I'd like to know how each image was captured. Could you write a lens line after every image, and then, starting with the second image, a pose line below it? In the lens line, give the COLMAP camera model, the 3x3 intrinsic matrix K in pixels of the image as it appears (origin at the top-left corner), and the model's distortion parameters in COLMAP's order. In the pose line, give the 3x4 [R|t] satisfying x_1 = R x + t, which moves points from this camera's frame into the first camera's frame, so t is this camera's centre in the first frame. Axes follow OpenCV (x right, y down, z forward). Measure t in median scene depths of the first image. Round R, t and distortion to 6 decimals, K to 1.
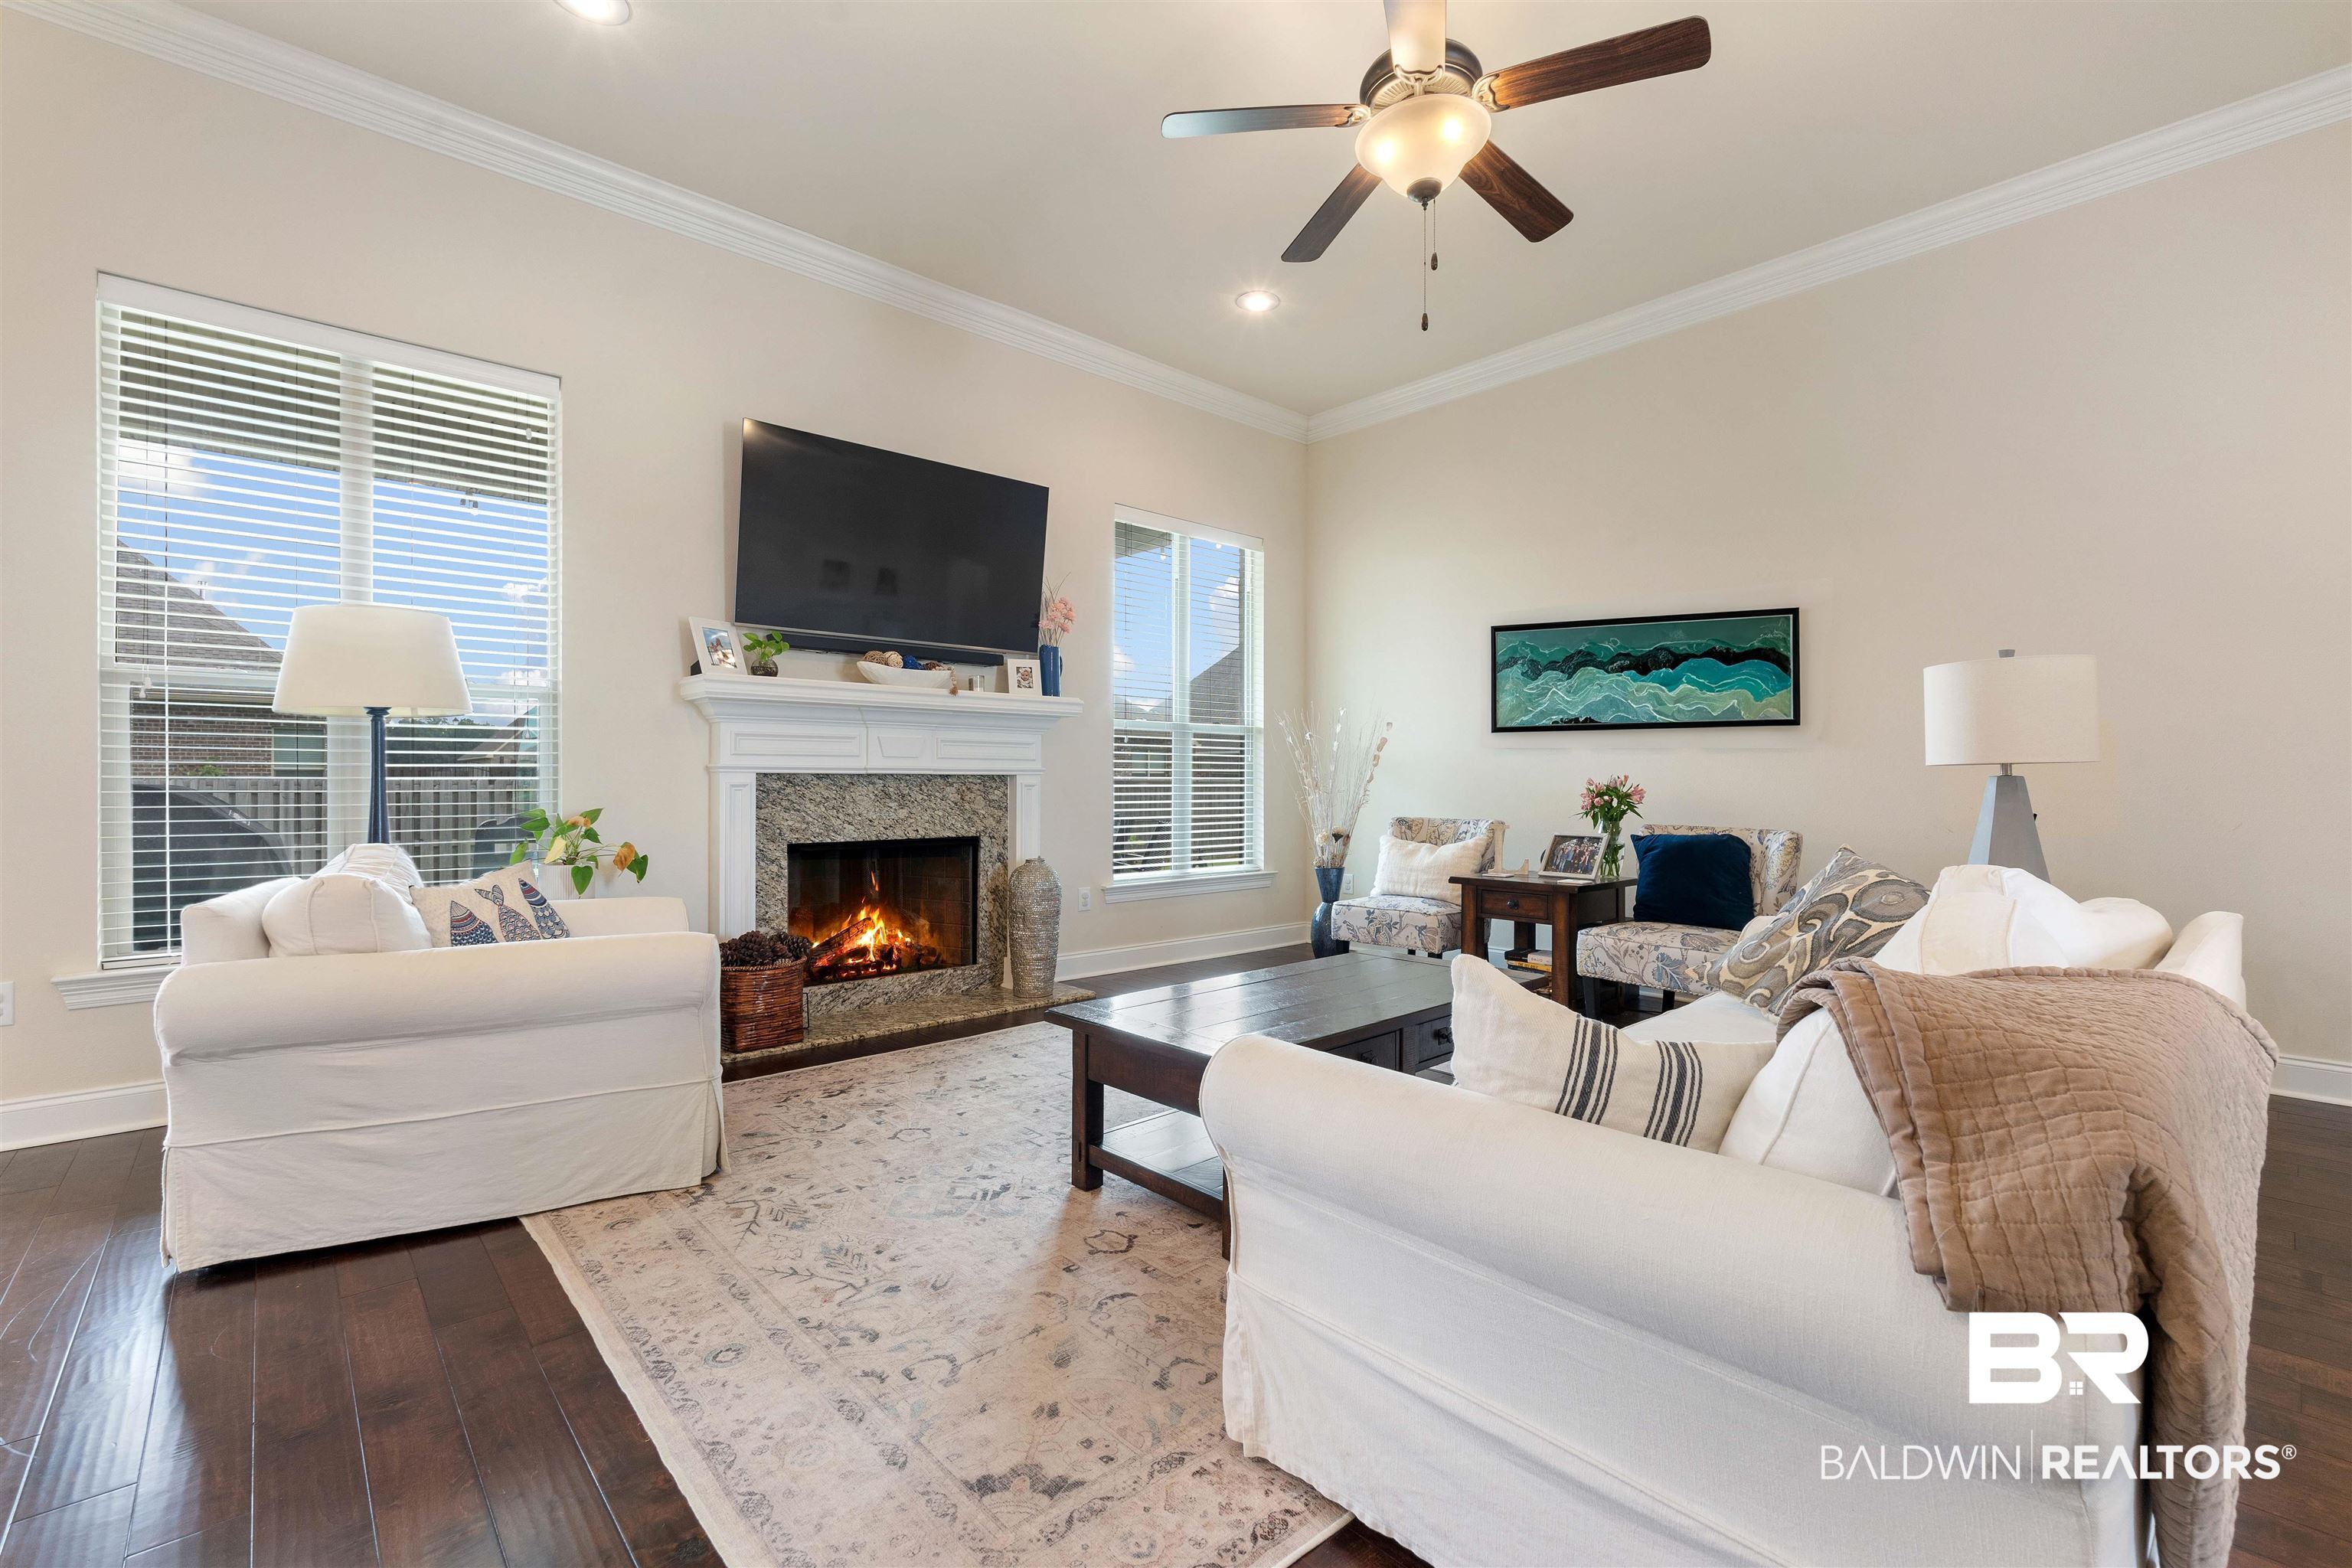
lens RADIAL K [[1021.8, 0, 1176.0], [0, 1021.8, 784.0], [0, 0, 1]] dist [-0.004433, -0.000348]
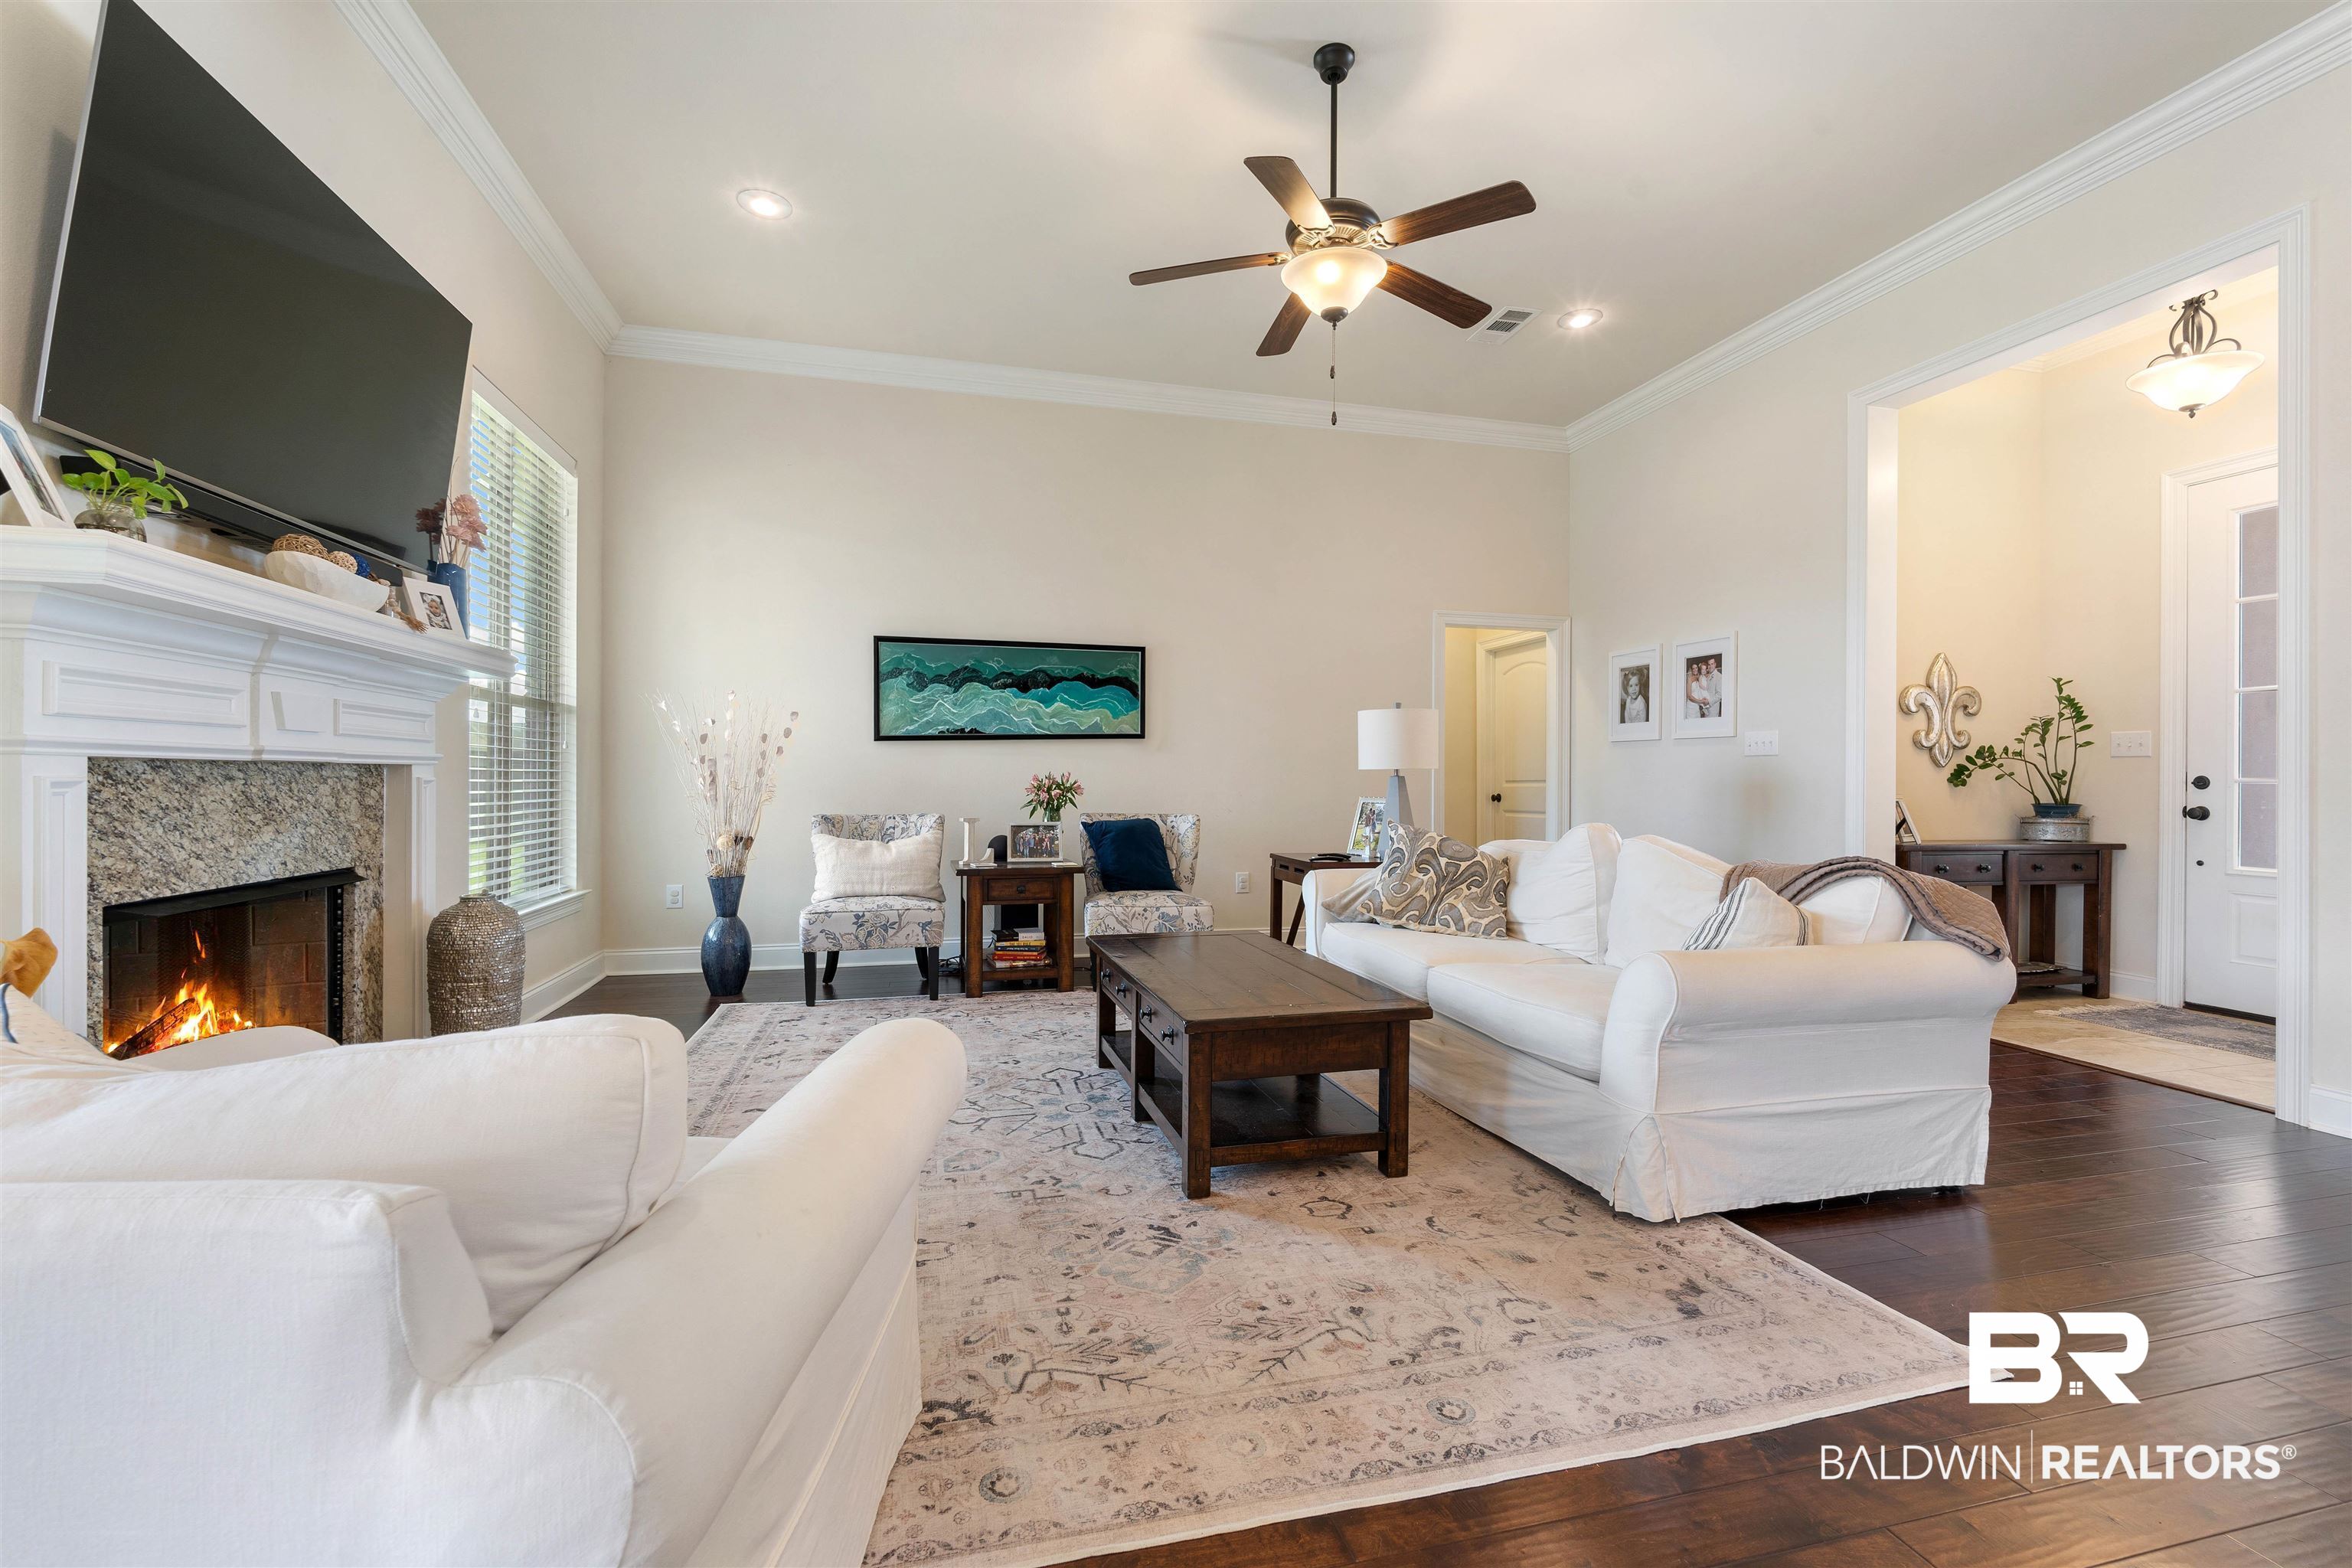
lens RADIAL K [[1030.6, 0, 1194.7], [0, 1030.6, 781.1], [0, 0, 1]] dist [-0.002534, -0.000029]
pose [[0.456305, -0.001457, 0.889822, -0.652636], [-0.002858, 0.999991, 0.003103, -0.002860], [-0.889819, -0.003959, 0.456296, 0.375324]]
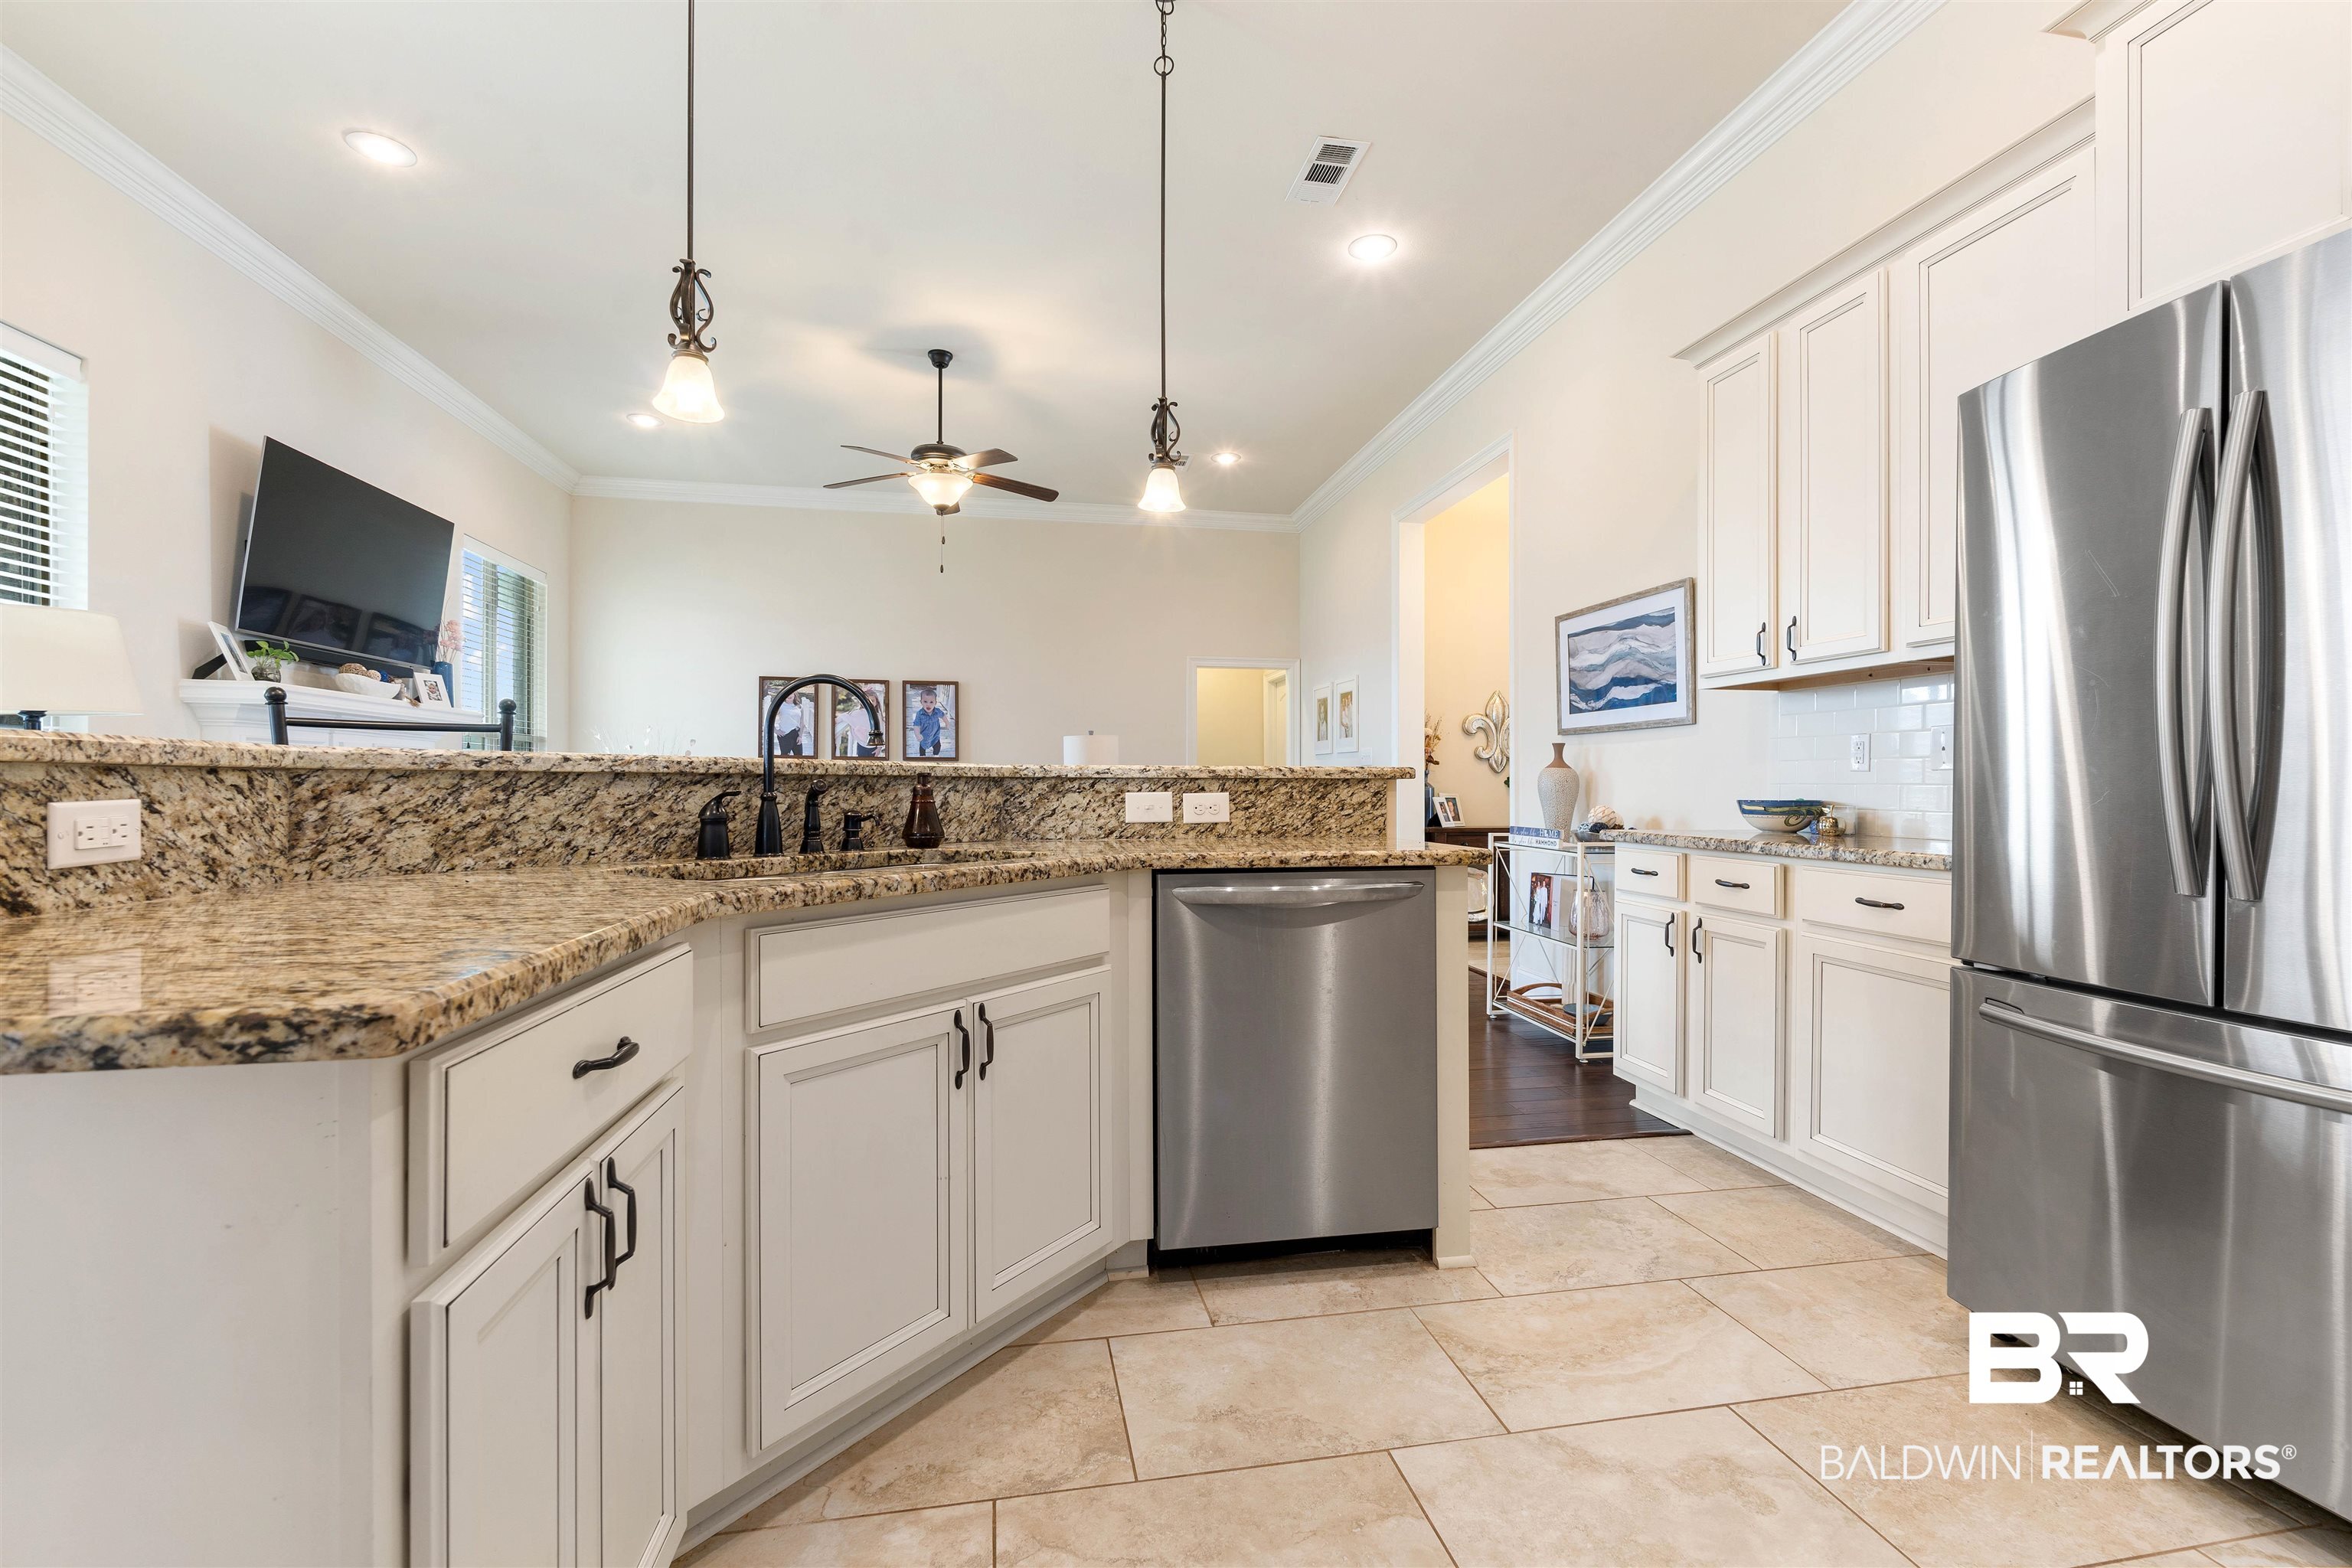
lens RADIAL K [[1030.6, 0, 1194.7], [0, 1030.6, 781.1], [0, 0, 1]] dist [-0.002534, -0.000029]
pose [[0.509561, 0.002559, 0.860431, -0.898543], [0.002615, 0.999986, -0.004523, 0.001644], [-0.860431, 0.004554, 0.509547, -0.374218]]
